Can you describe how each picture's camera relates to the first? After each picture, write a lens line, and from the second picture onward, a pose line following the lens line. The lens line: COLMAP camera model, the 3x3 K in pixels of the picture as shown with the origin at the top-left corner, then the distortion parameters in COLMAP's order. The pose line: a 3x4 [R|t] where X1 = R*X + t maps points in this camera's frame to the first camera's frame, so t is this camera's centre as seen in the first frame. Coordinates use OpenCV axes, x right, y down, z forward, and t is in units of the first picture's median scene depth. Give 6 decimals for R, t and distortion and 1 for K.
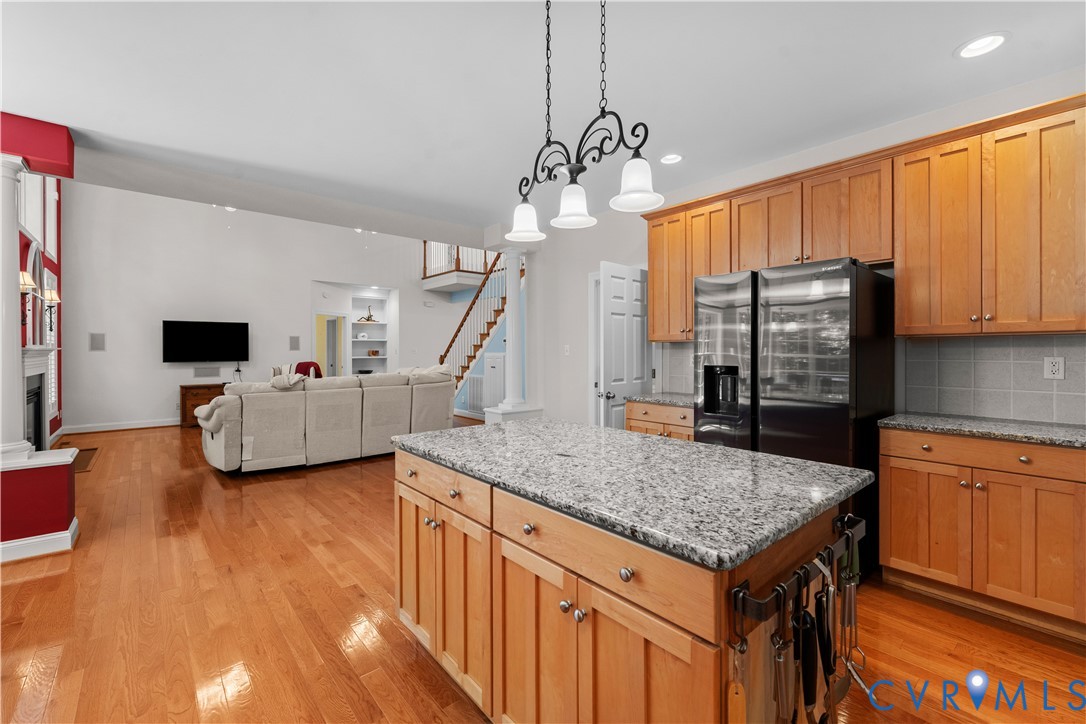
lens RADIAL K [[464.1, 0, 544.3], [0, 464.1, 352.2], [0, 0, 1]] dist [0.002688, -0.001449]
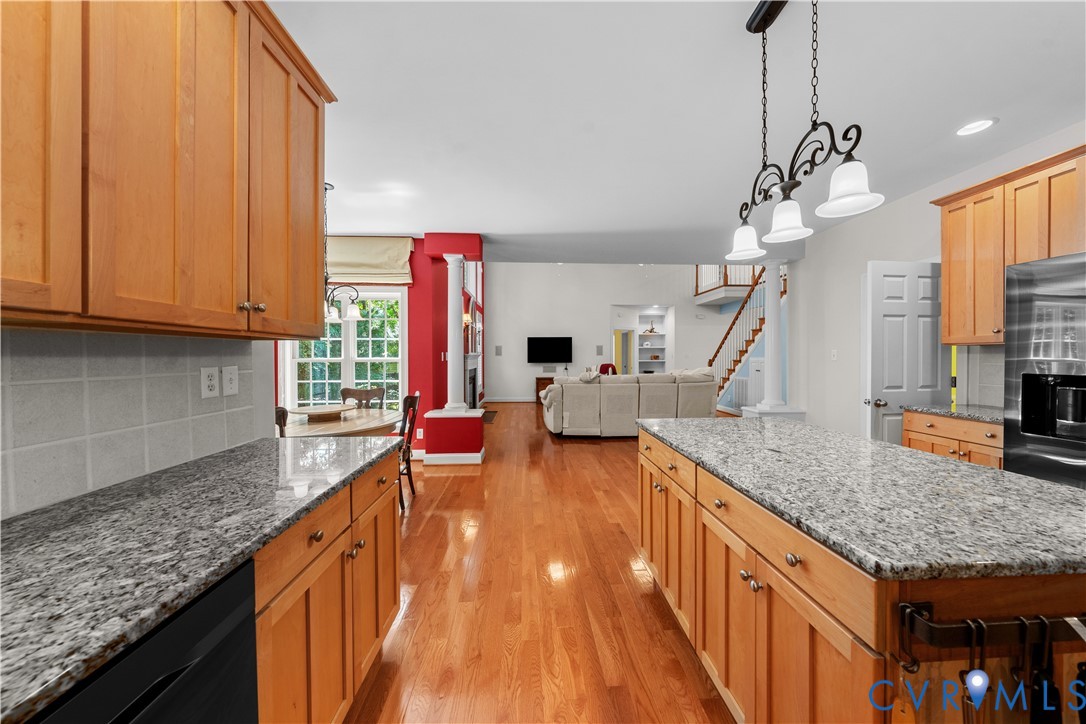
lens RADIAL K [[374.7, 0, 545.3], [0, 374.7, 360.4], [0, 0, 1]] dist [-0.002112, -0.000060]
pose [[0.792226, 0.007242, -0.610185, 0.066305], [-0.001492, 0.999950, 0.009930, 0.000406], [0.610226, -0.006957, 0.792197, -0.013059]]
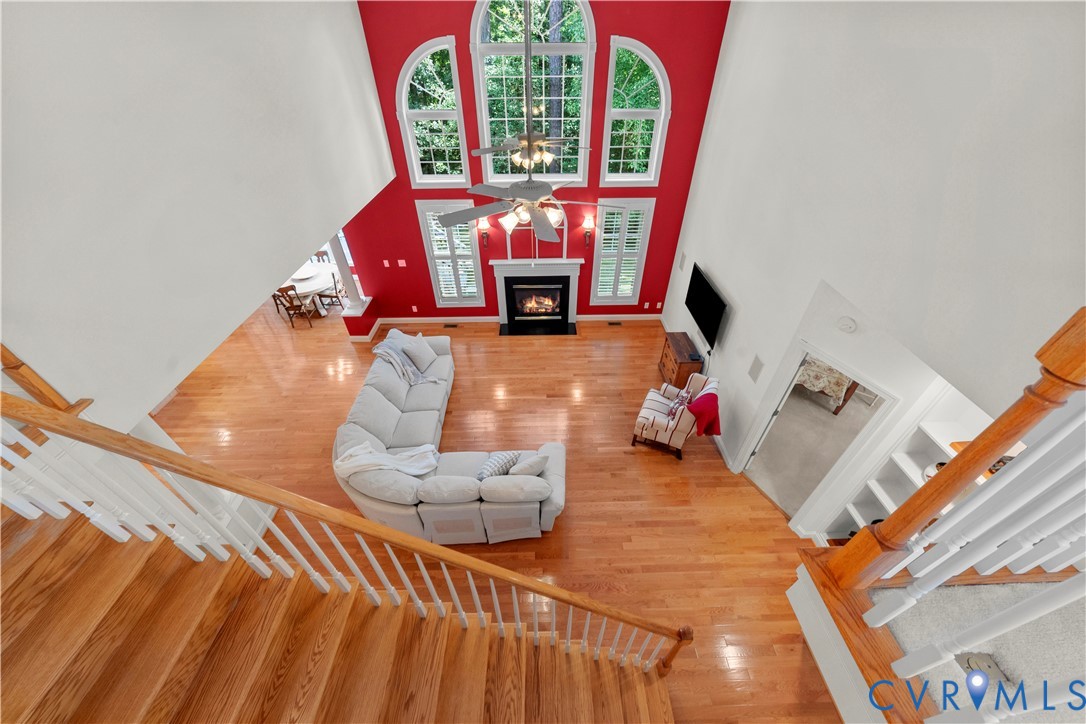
lens RADIAL K [[386.8, 0, 546.5], [0, 386.8, 359.5], [0, 0, 1]] dist [-0.000925, 0.000000]
pose [[-0.637475, 0.487970, -0.596247, -0.225885], [0.001197, 0.774500, 0.632572, -0.788197], [0.770470, 0.402535, -0.494309, 2.461018]]
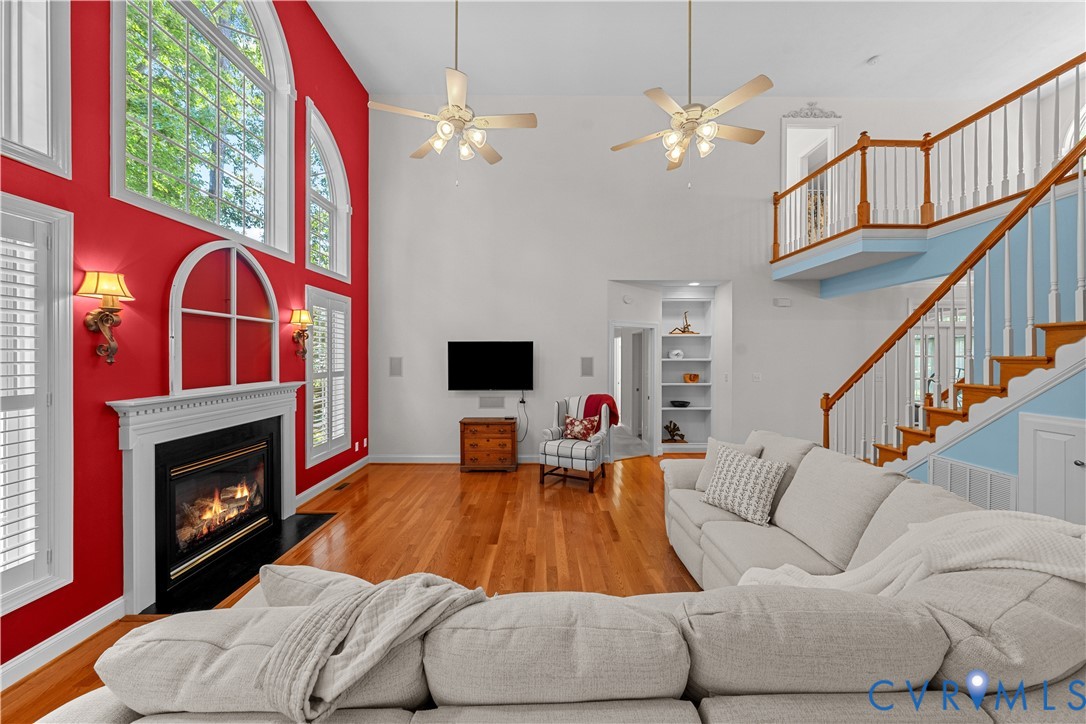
lens RADIAL K [[374.7, 0, 545.1], [0, 374.7, 355.2], [0, 0, 1]] dist [-0.002112, -0.000060]
pose [[0.763610, 0.001858, -0.645675, -0.477535], [-0.004949, 0.999983, -0.002975, -0.084879], [0.645658, 0.005467, 0.763607, 1.182672]]
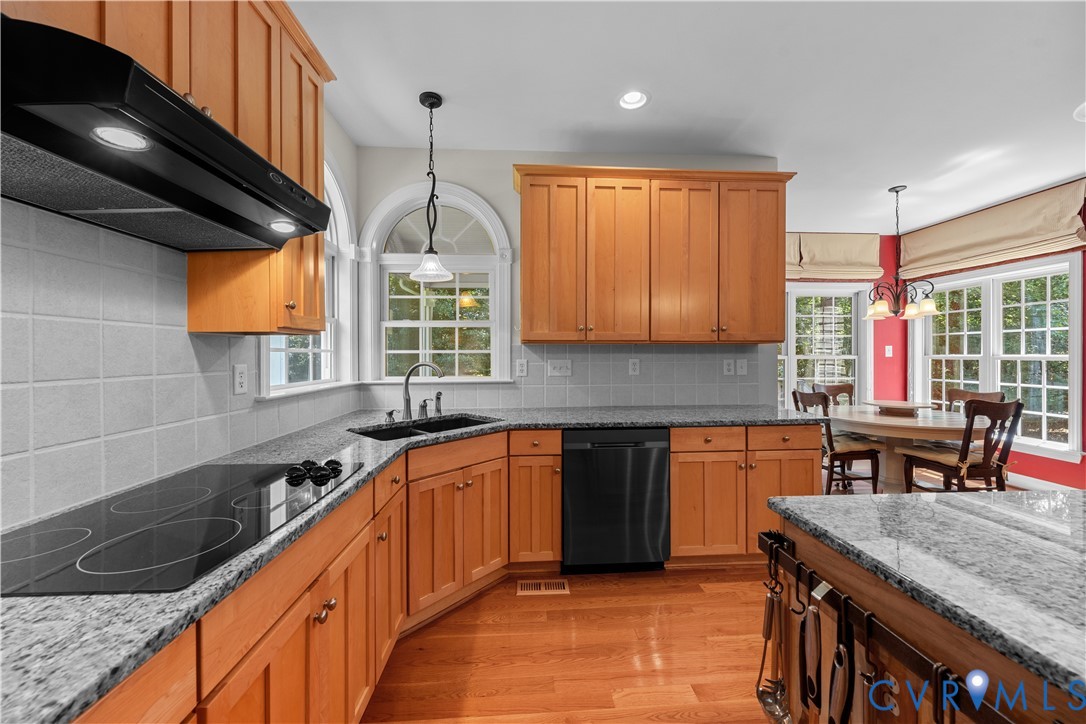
lens RADIAL K [[408.6, 0, 551.9], [0, 408.6, 356.2], [0, 0, 1]] dist [-0.003820, -0.000082]
pose [[-0.595208, 0.007417, -0.803538, 0.396254], [0.001231, 0.999965, 0.008319, -0.001423], [0.803571, 0.003962, -0.595196, 0.266874]]
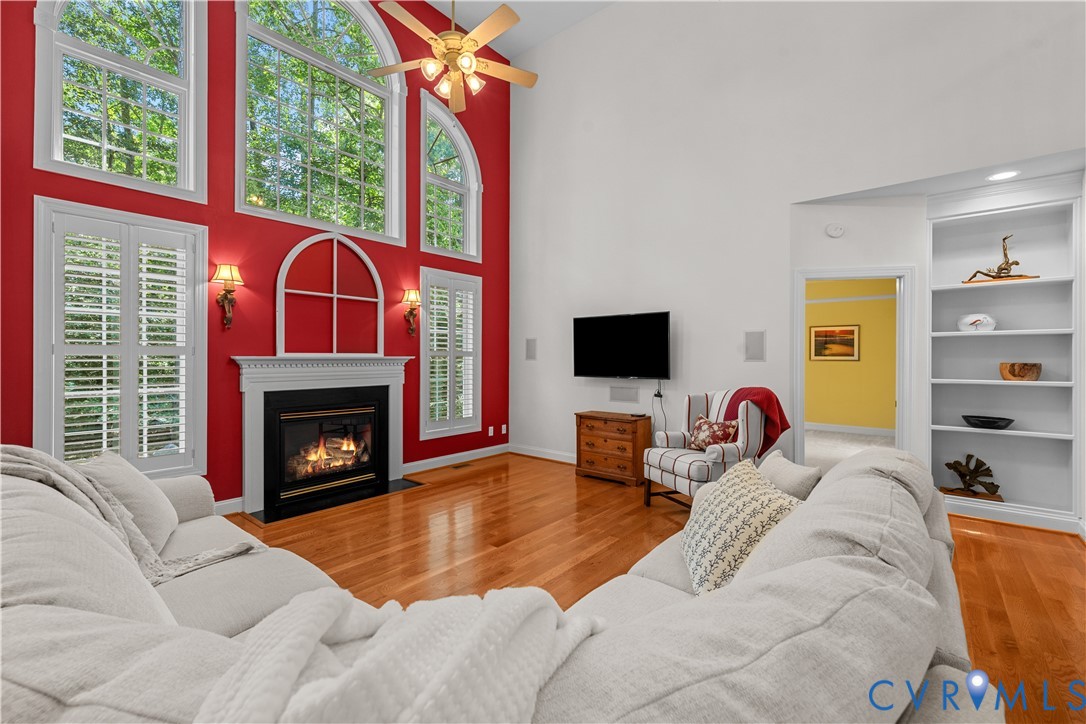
lens RADIAL K [[464.1, 0, 547.0], [0, 464.1, 355.5], [0, 0, 1]] dist [0.002688, -0.001449]
pose [[0.170396, -0.002453, -0.985373, -0.247782], [-0.007176, 0.999967, -0.003731, -0.014991], [0.985349, 0.007707, 0.170373, 1.688408]]
